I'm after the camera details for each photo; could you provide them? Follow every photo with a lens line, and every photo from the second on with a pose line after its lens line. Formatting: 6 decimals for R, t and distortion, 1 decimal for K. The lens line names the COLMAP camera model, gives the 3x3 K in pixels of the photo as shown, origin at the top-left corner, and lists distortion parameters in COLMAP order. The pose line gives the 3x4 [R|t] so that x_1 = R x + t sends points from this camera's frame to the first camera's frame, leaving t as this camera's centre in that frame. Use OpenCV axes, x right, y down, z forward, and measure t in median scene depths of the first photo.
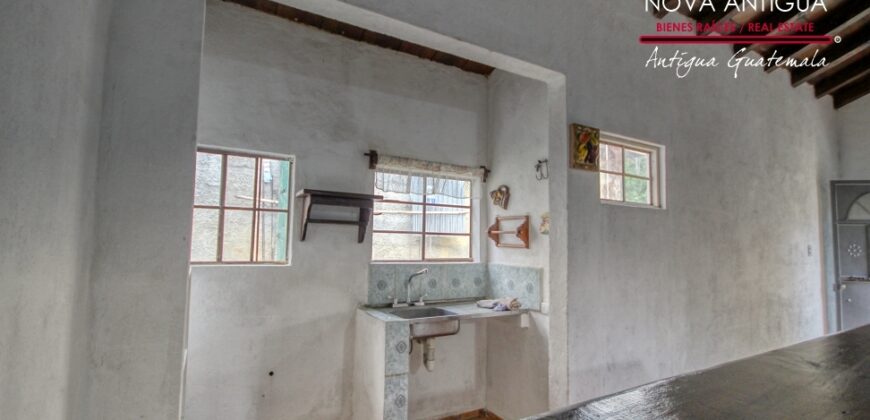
lens RADIAL K [[411.5, 0, 435.0], [0, 411.5, 210.0], [0, 0, 1]] dist [0.001001, -0.000079]
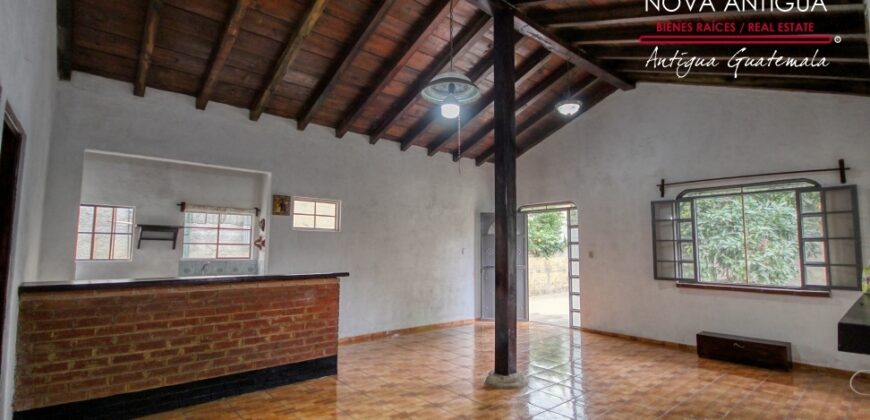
lens RADIAL K [[411.5, 0, 435.0], [0, 411.5, 210.0], [0, 0, 1]] dist [0.001001, -0.000079]
pose [[0.983281, 0.006321, 0.181984, 0.708171], [-0.002862, 0.999810, -0.019262, -0.077048], [-0.182071, 0.018419, 0.983113, -1.203924]]
